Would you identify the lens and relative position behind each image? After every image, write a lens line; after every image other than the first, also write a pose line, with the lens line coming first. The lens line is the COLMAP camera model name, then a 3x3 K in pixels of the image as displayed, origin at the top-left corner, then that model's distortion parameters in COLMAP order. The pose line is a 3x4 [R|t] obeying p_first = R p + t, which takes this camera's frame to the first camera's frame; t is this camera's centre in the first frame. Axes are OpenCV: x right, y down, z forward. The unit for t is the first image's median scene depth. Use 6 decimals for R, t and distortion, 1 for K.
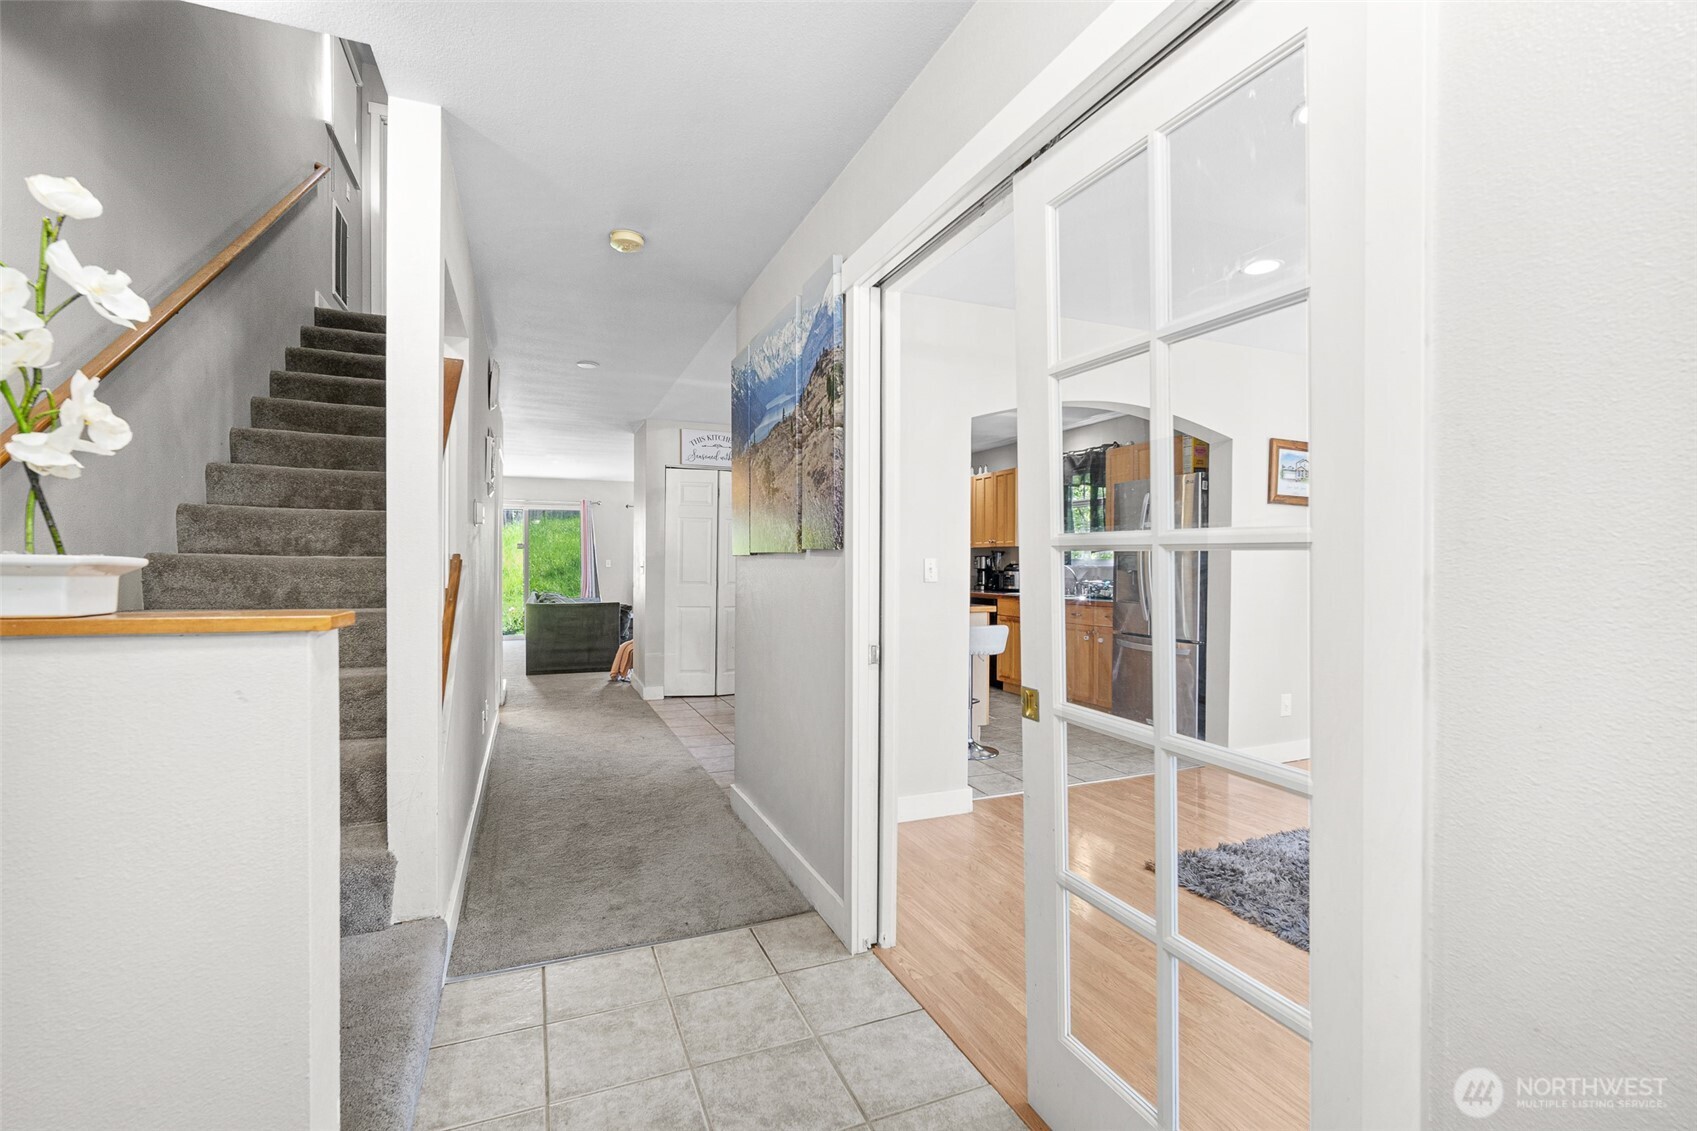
lens RADIAL K [[748.4, 0, 846.5], [0, 748.4, 574.1], [0, 0, 1]] dist [-0.014347, 0.005651]
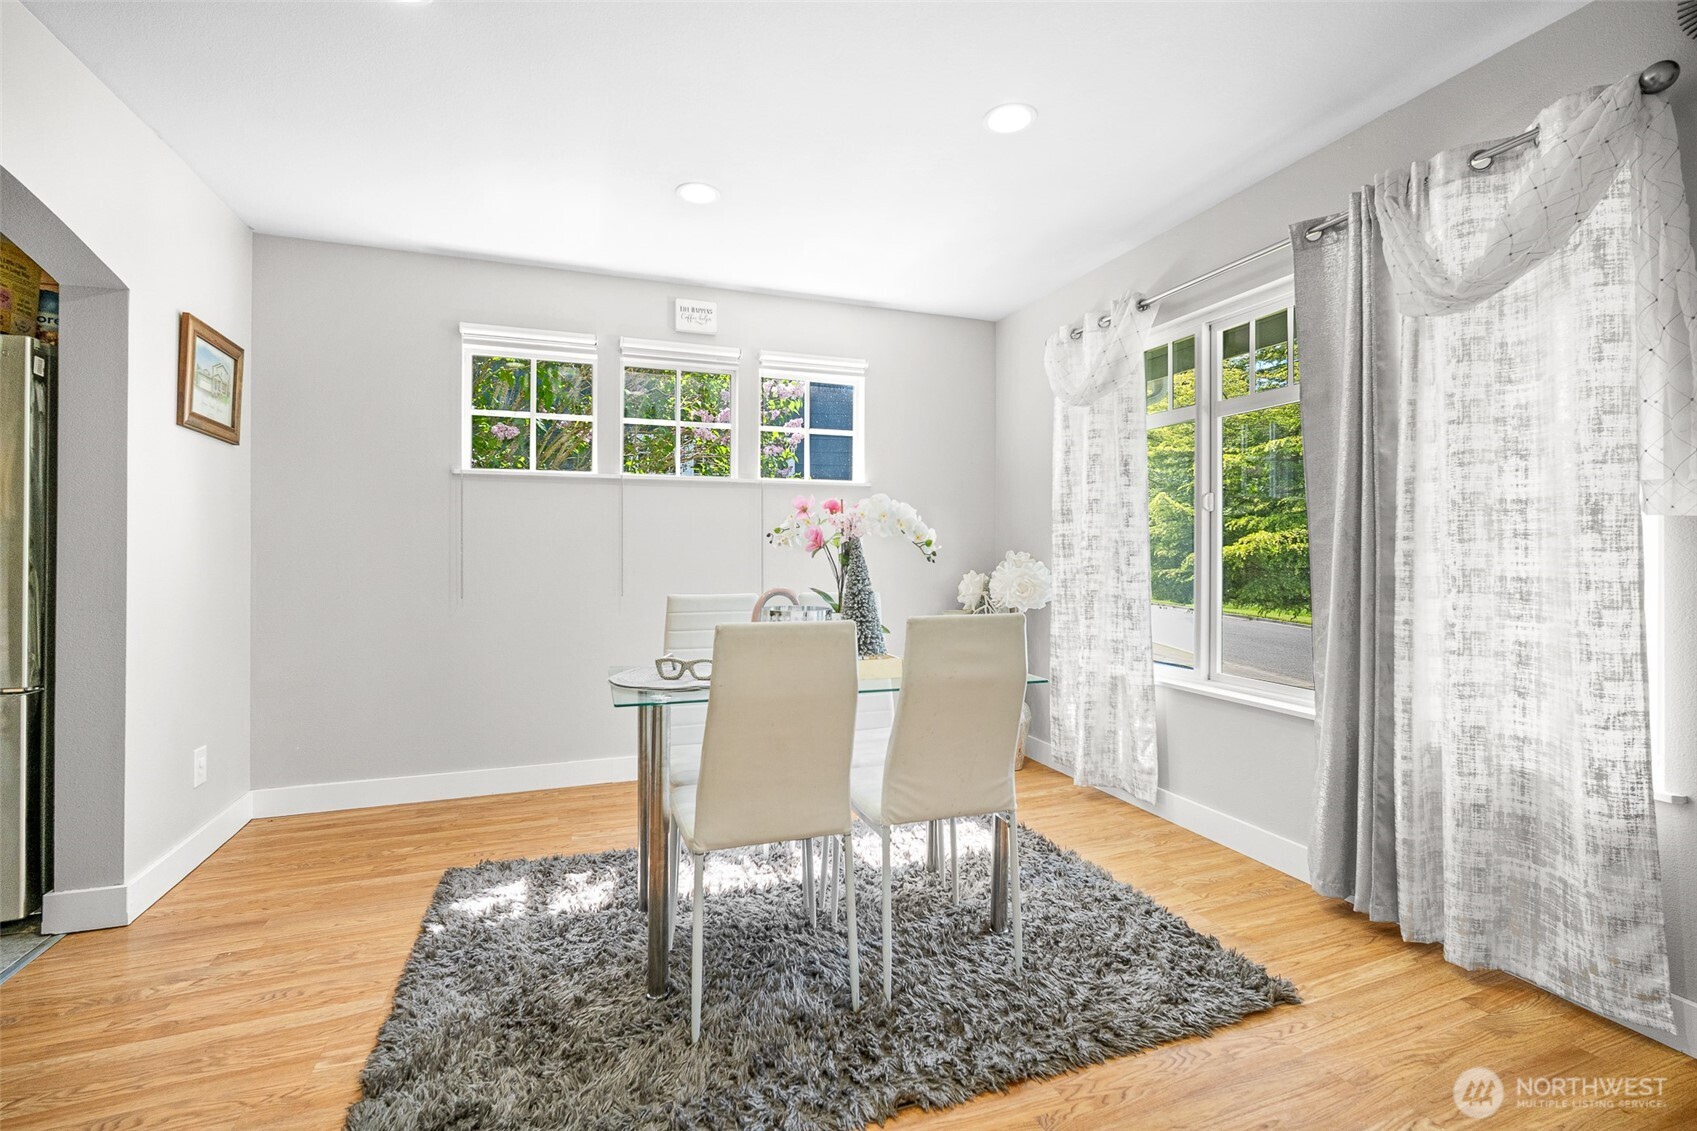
lens RADIAL K [[746.6, 0, 850.1], [0, 746.6, 552.4], [0, 0, 1]] dist [-0.014644, 0.005895]
pose [[0.037634, -0.006820, 0.999268, 0.009982], [0.019748, 0.999786, 0.006080, 0.010254], [-0.999096, 0.019505, 0.037761, 0.444903]]
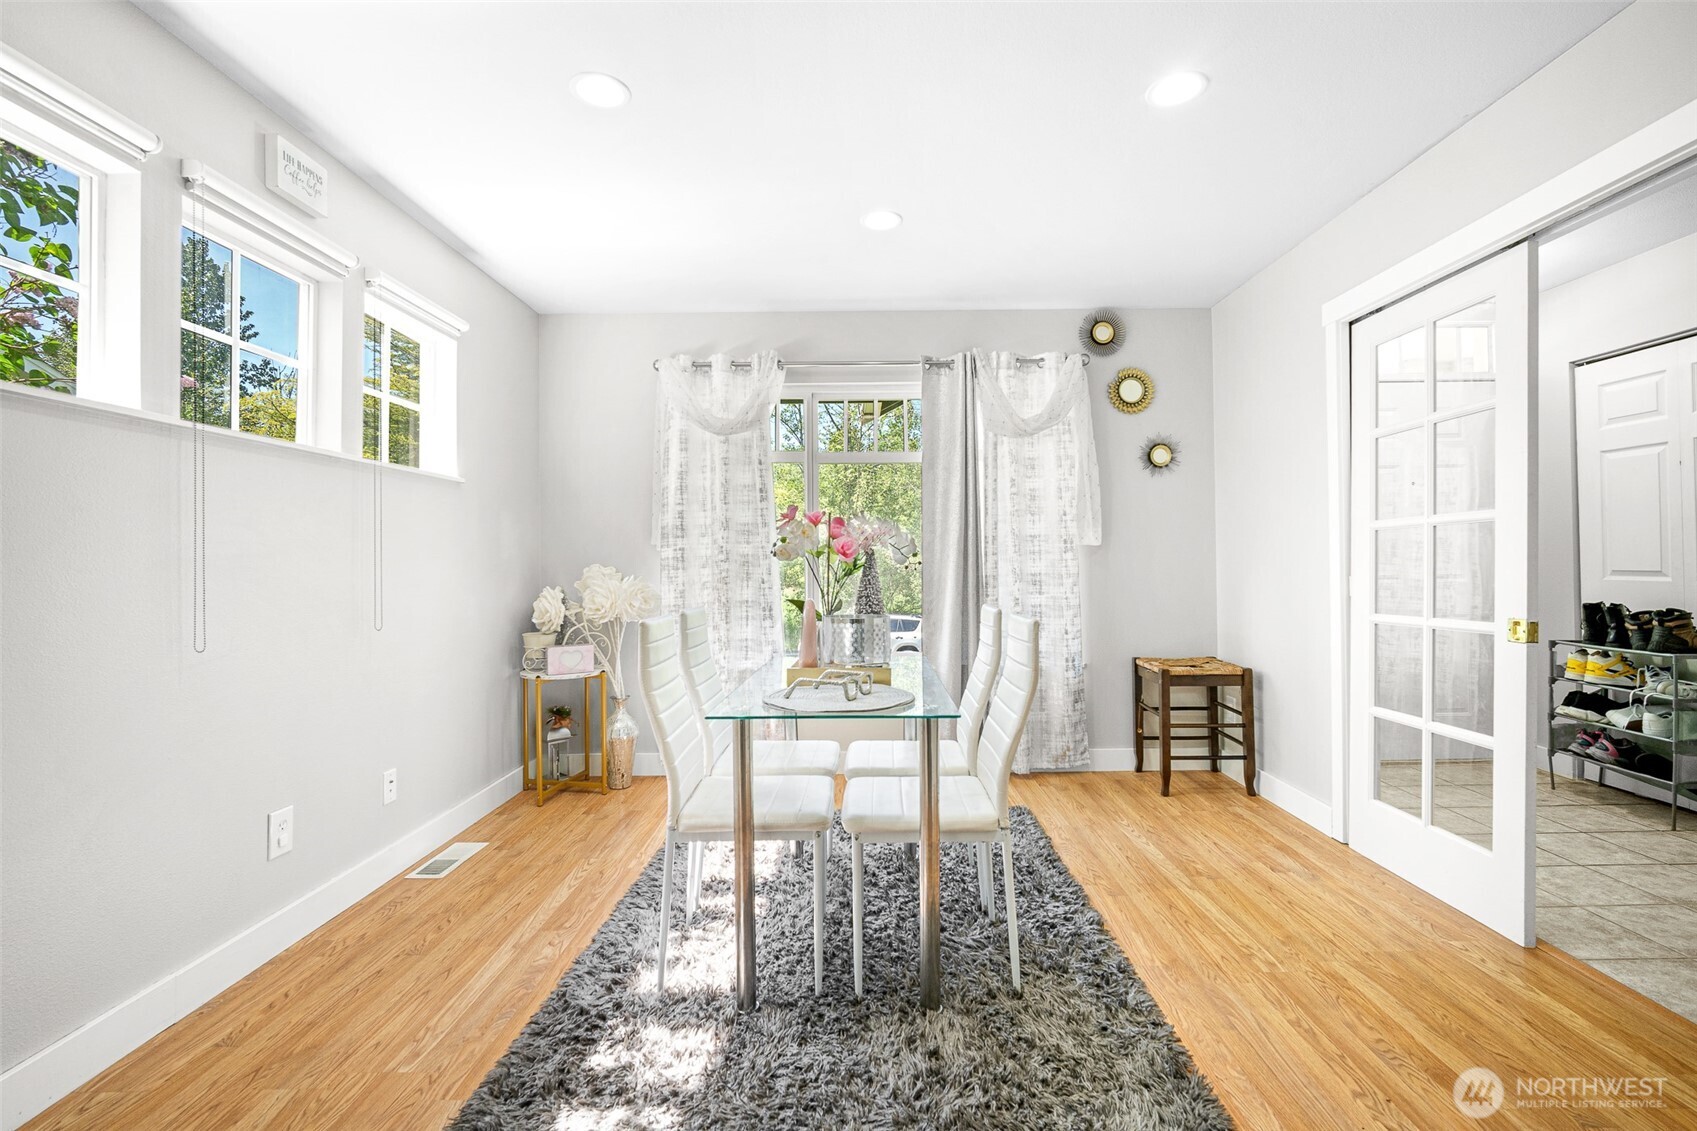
lens RADIAL K [[754.3, 0, 854.2], [0, 754.3, 554.5], [0, 0, 1]] dist [-0.008500, 0.000425]
pose [[-0.922445, 0.009134, 0.386019, 0.294401], [0.012739, 0.999896, 0.006783, 0.004238], [-0.385917, 0.011174, -0.922466, 0.960651]]
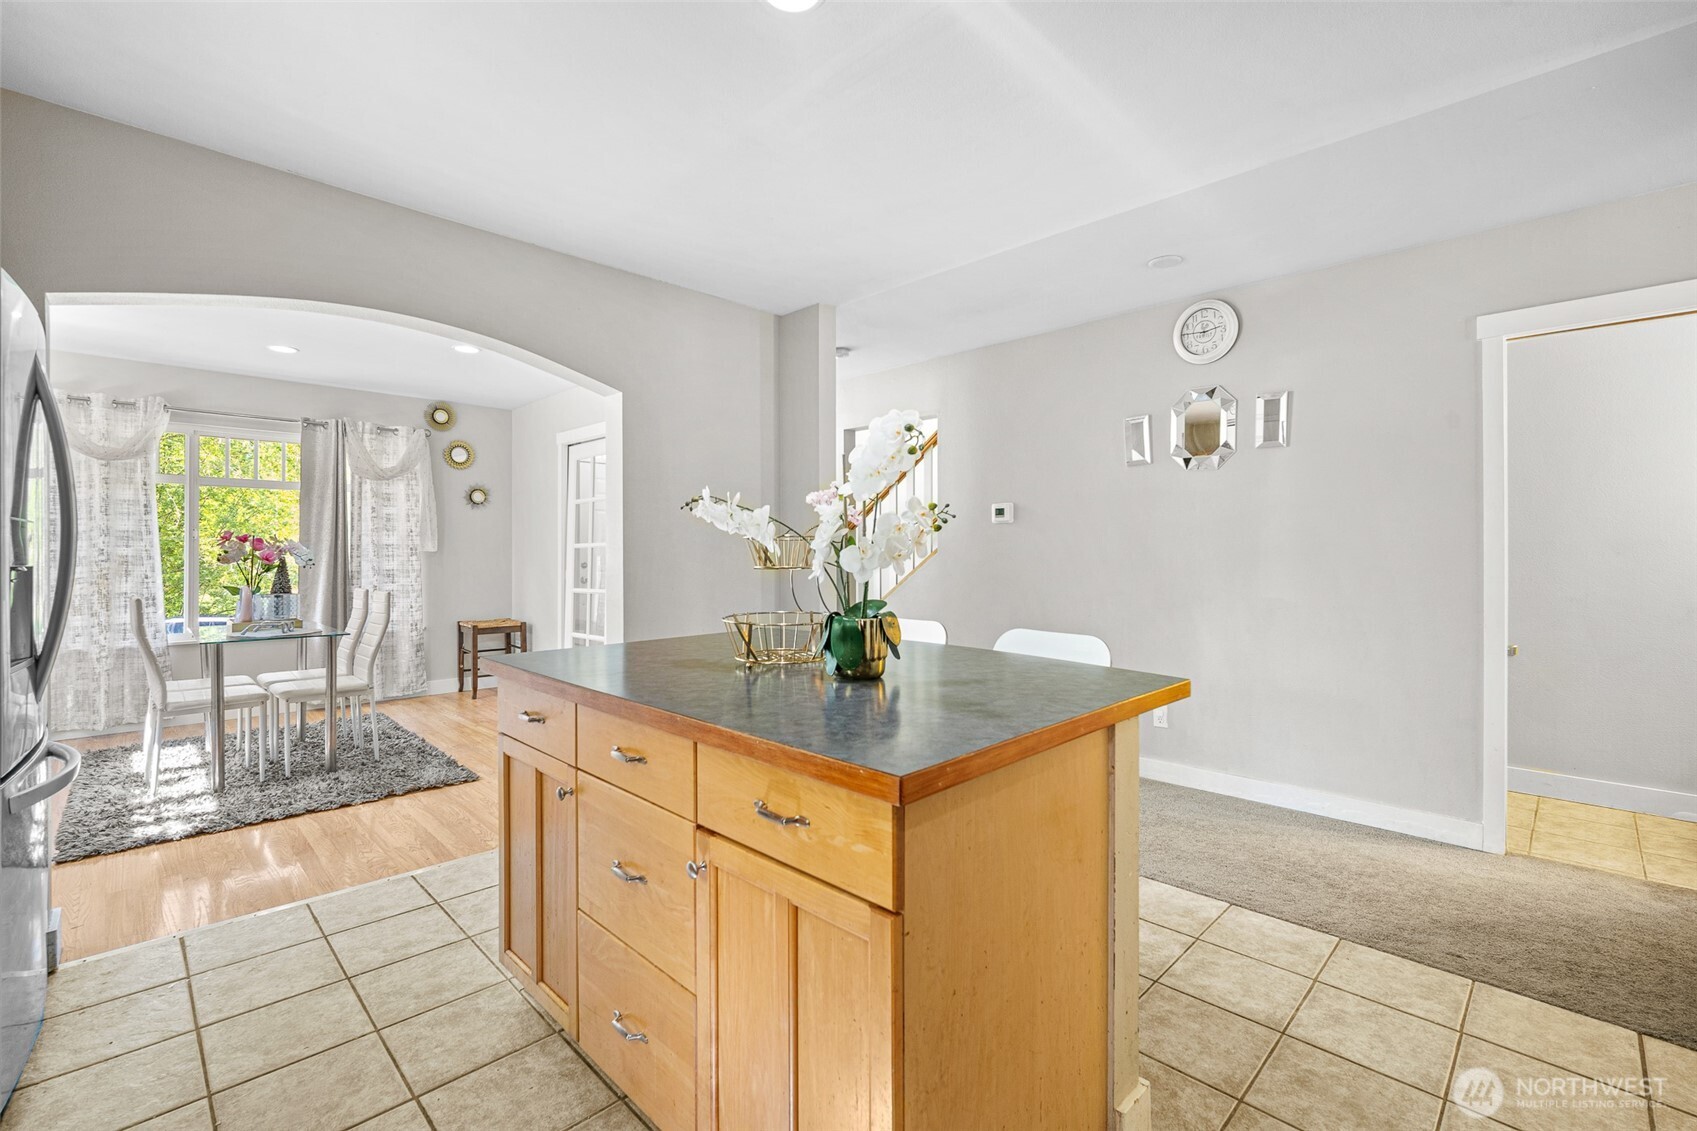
lens RADIAL K [[746.6, 0, 850.1], [0, 746.6, 552.4], [0, 0, 1]] dist [-0.014644, 0.005895]
pose [[-0.924032, -0.003939, -0.382296, 0.189999], [-0.009627, 0.999870, 0.012967, -0.020065], [0.382195, 0.015663, -0.923949, 1.586087]]
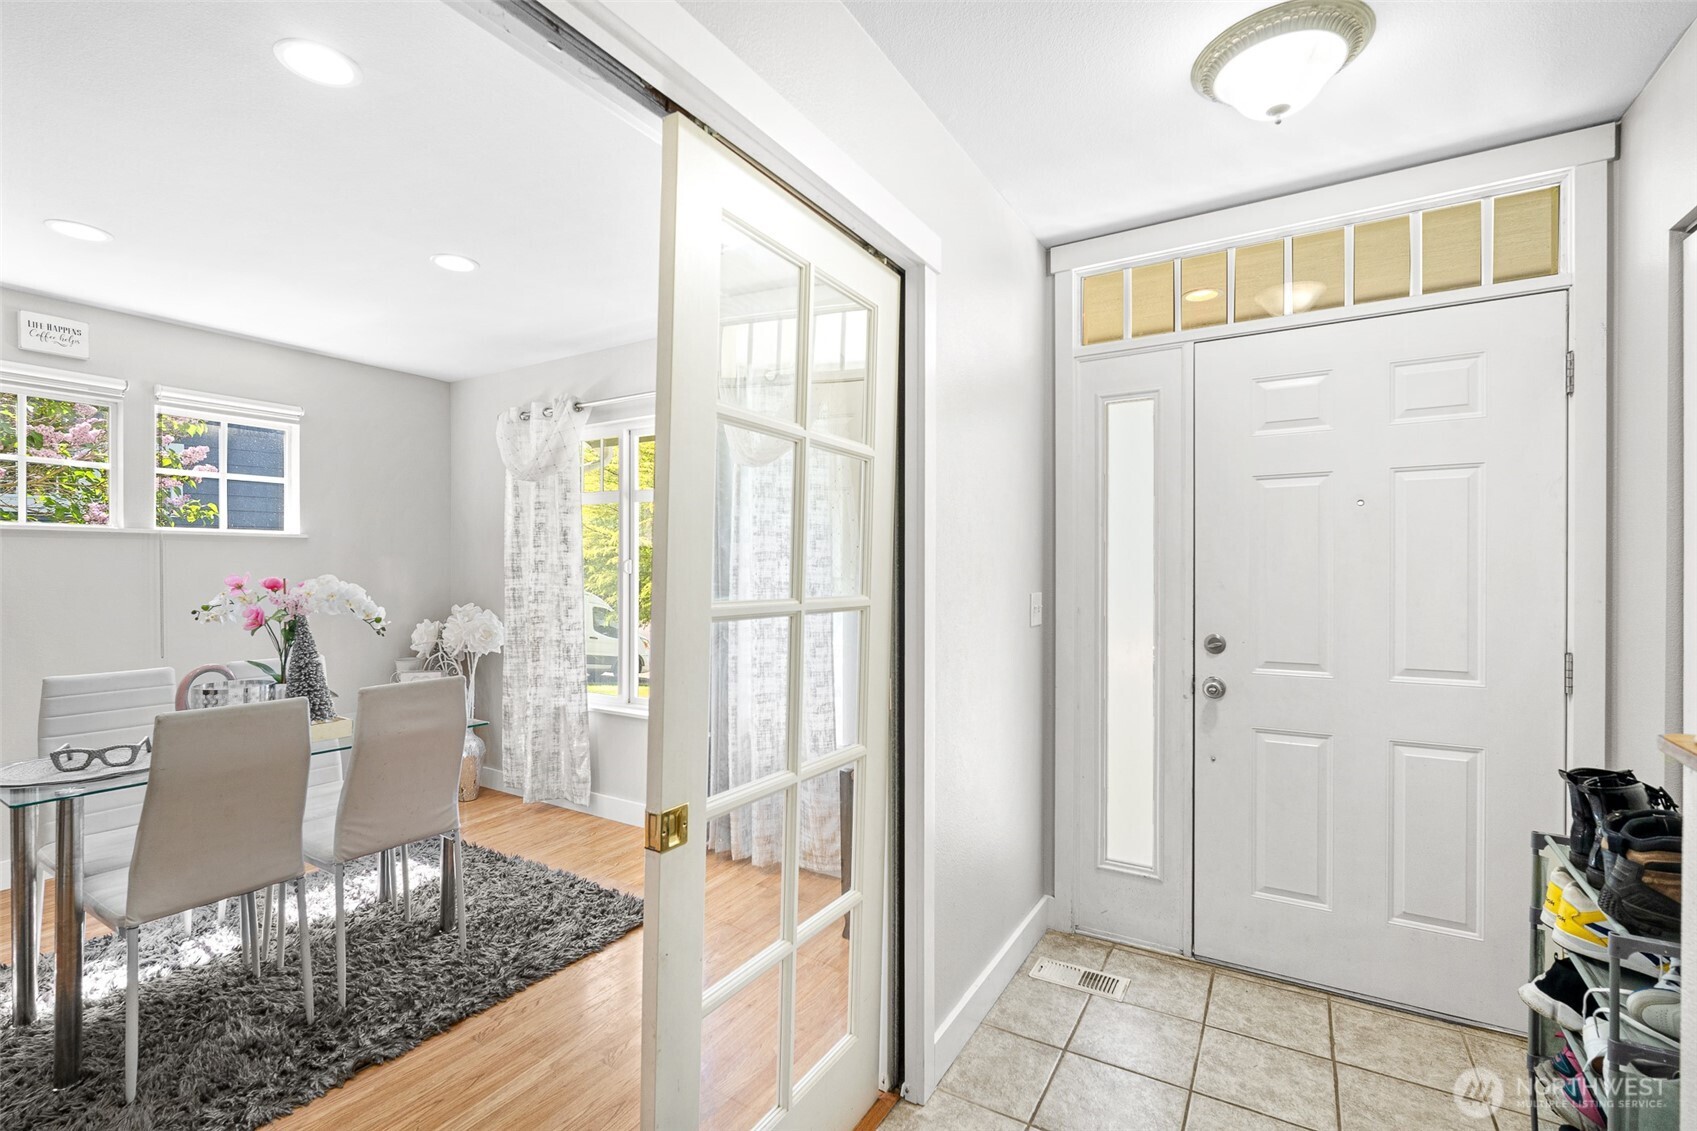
lens RADIAL K [[748.4, 0, 846.5], [0, 748.4, 574.1], [0, 0, 1]] dist [-0.014347, 0.005651]
pose [[-0.589592, -0.012431, 0.807605, -0.167377], [0.011917, 0.999639, 0.024087, -0.033895], [-0.807613, 0.023825, -0.589231, 0.457305]]
